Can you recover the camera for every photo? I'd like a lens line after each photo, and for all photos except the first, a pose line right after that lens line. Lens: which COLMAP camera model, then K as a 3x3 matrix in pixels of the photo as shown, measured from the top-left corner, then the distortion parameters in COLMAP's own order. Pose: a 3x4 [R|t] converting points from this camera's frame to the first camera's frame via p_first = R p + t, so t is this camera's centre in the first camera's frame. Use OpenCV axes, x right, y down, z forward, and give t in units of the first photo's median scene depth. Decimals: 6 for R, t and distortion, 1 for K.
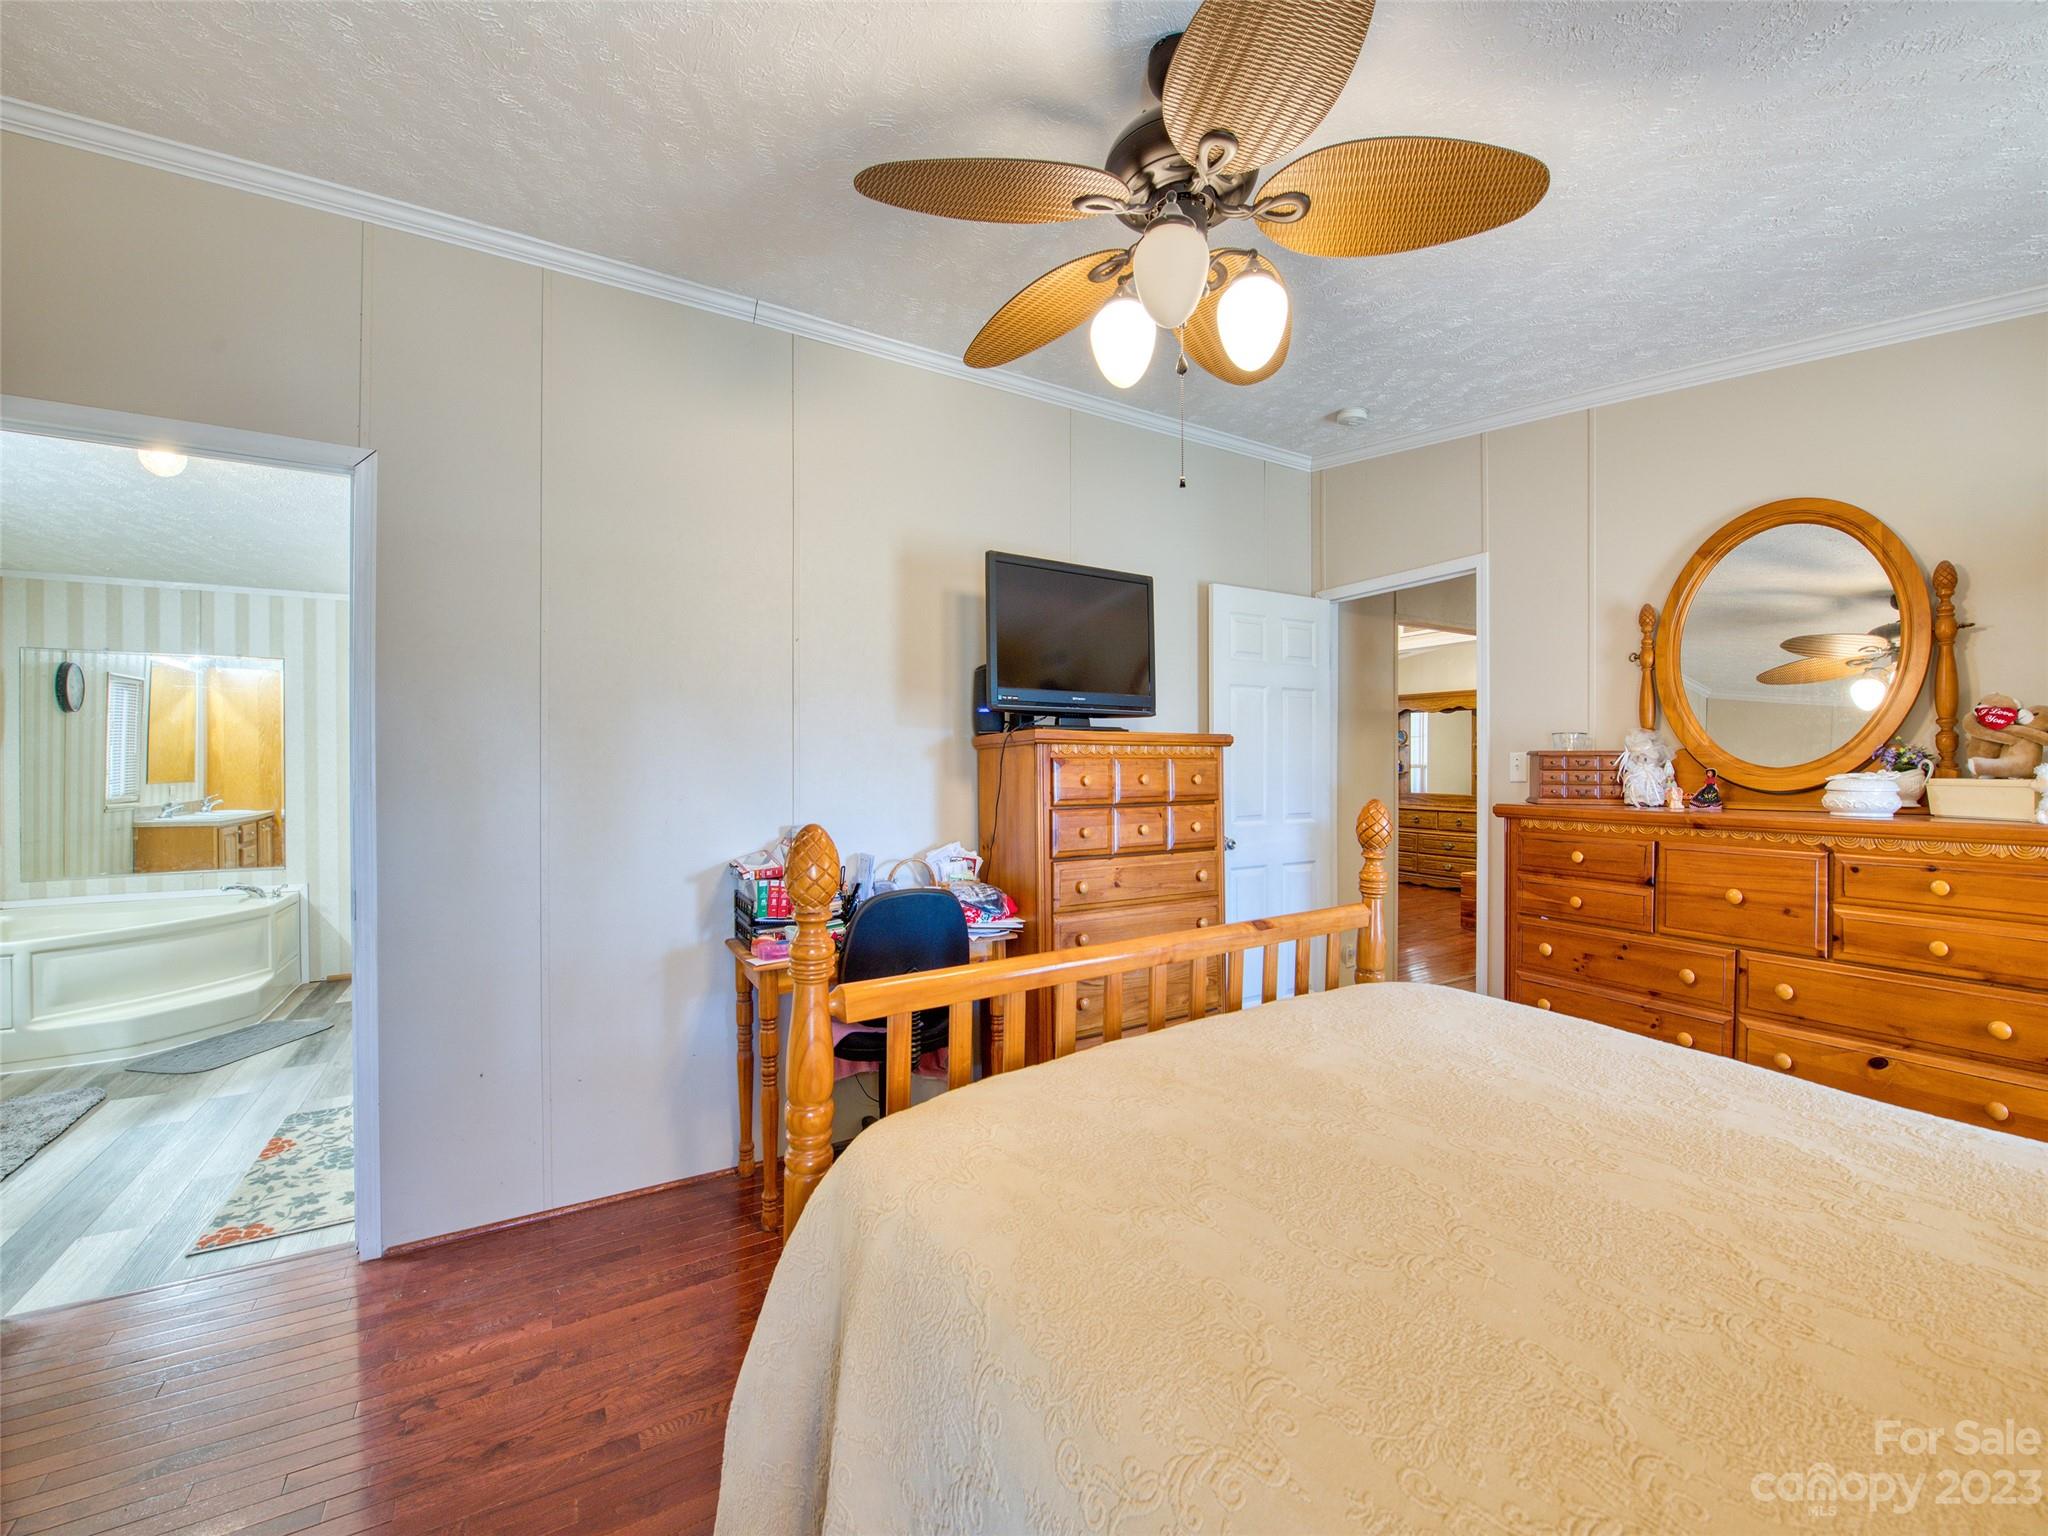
lens RADIAL K [[820.0, 0, 1025.2], [0, 820.0, 759.9], [0, 0, 1]] dist [-0.020569, -0.000751]
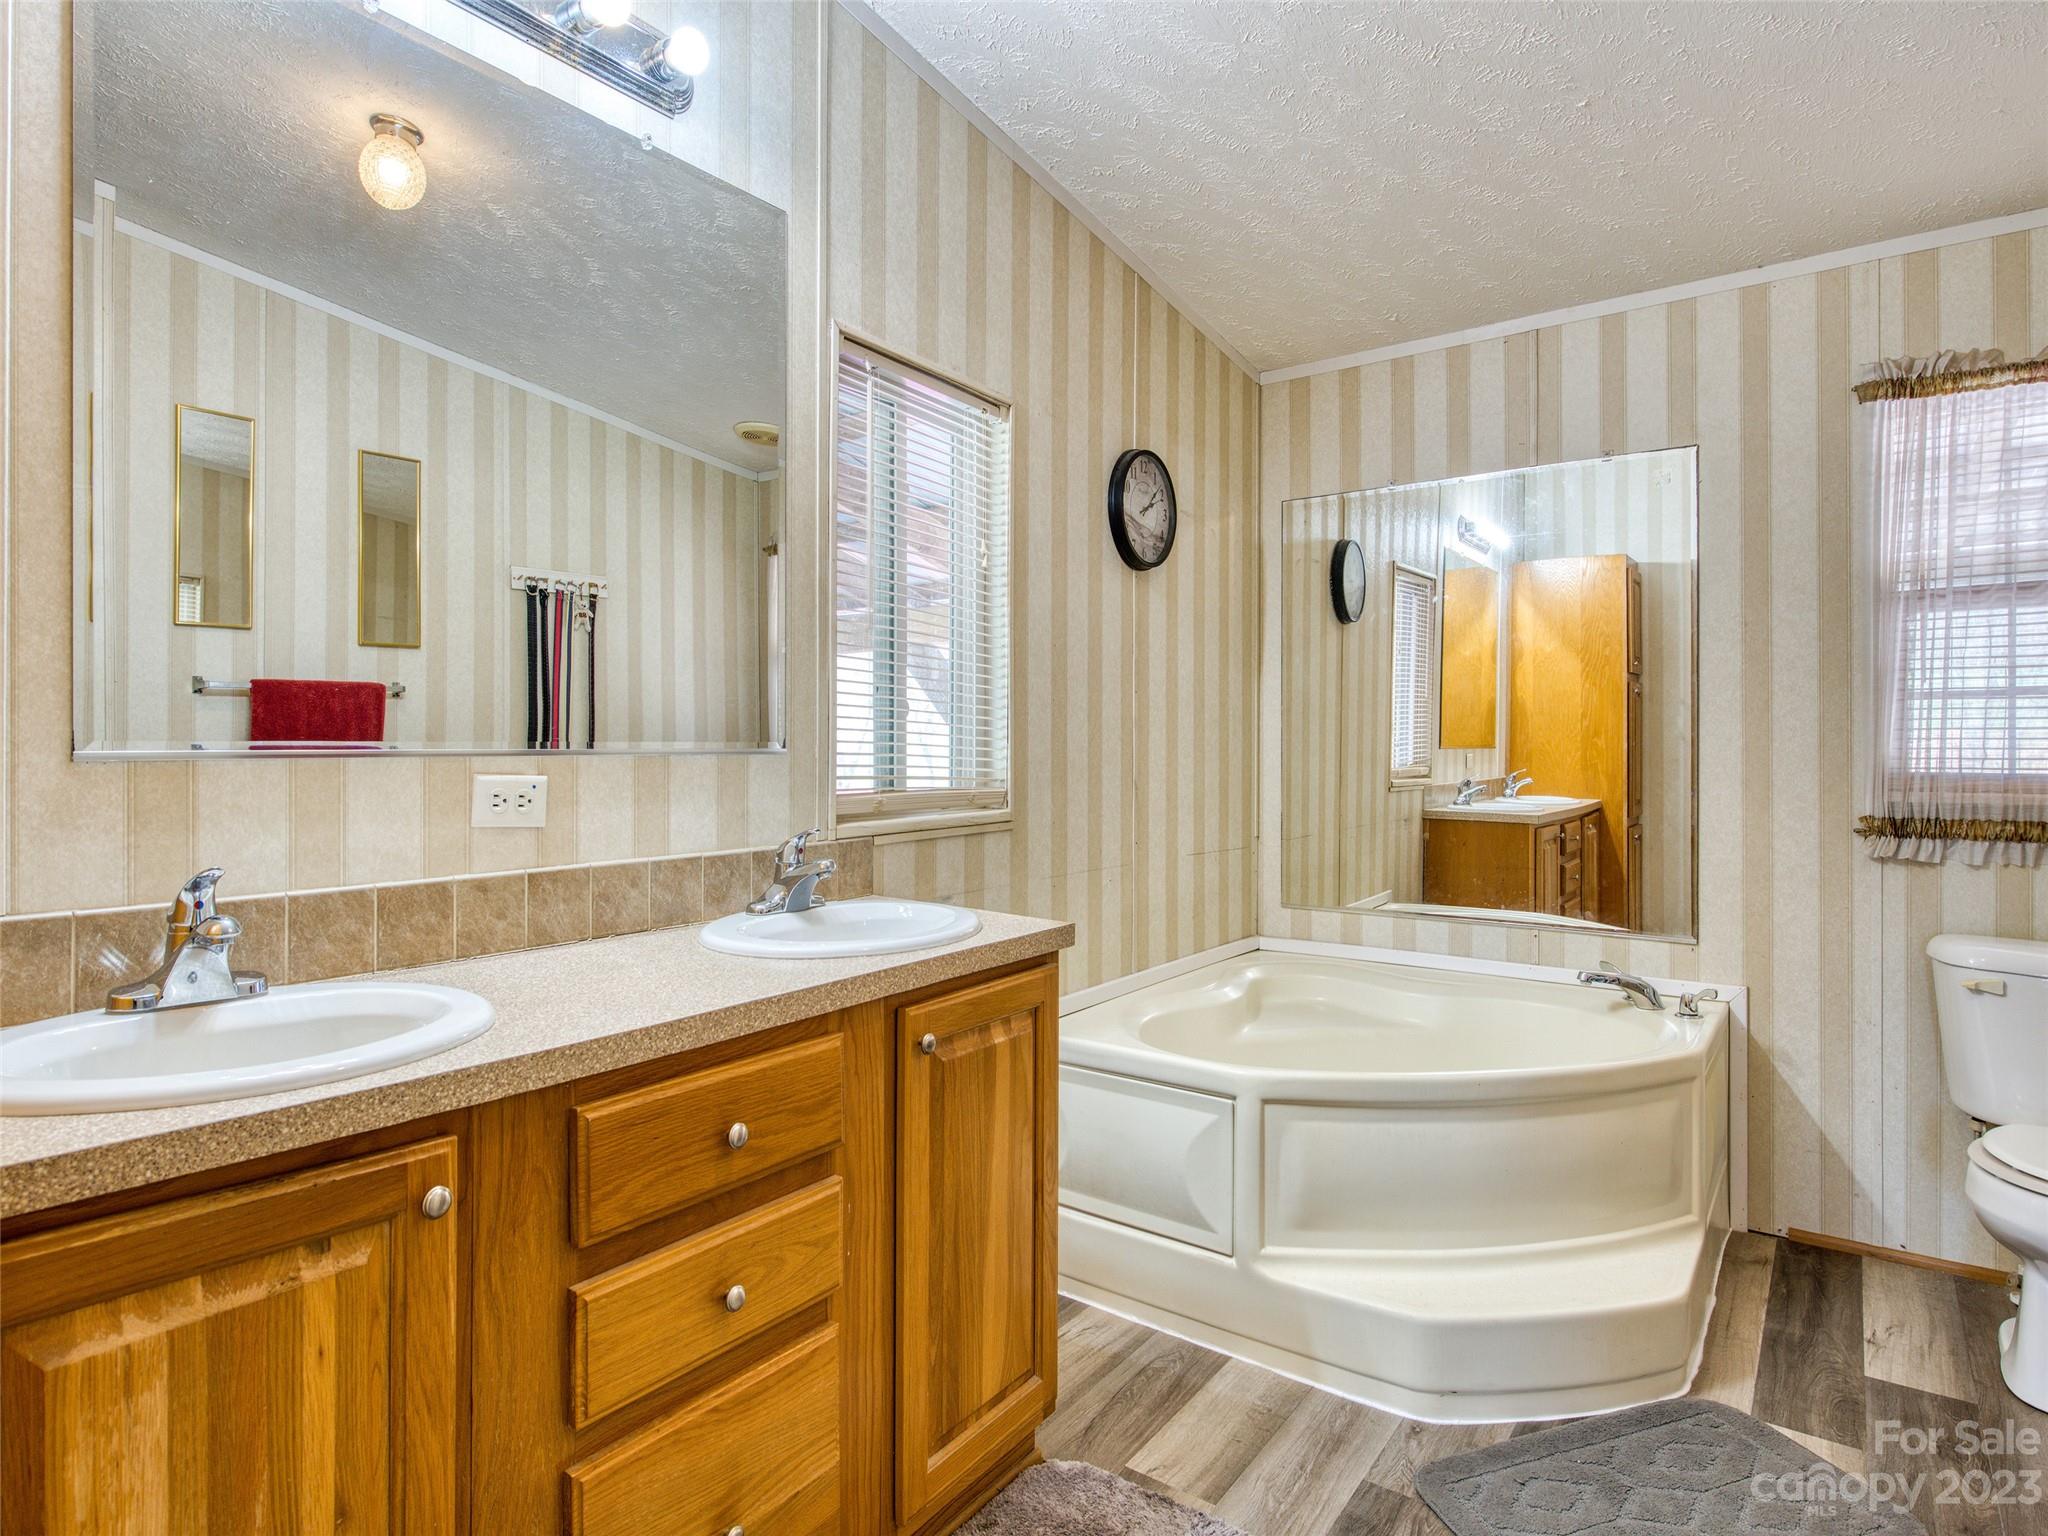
lens RADIAL K [[1166.3, 0, 1022.9], [0, 1166.3, 750.9], [0, 0, 1]] dist [-0.001932, -0.000169]
pose [[0.395498, 0.010653, -0.918405, -0.476138], [0.000213, 0.999932, 0.011691, 0.025616], [0.918467, -0.004820, 0.395469, 0.413885]]
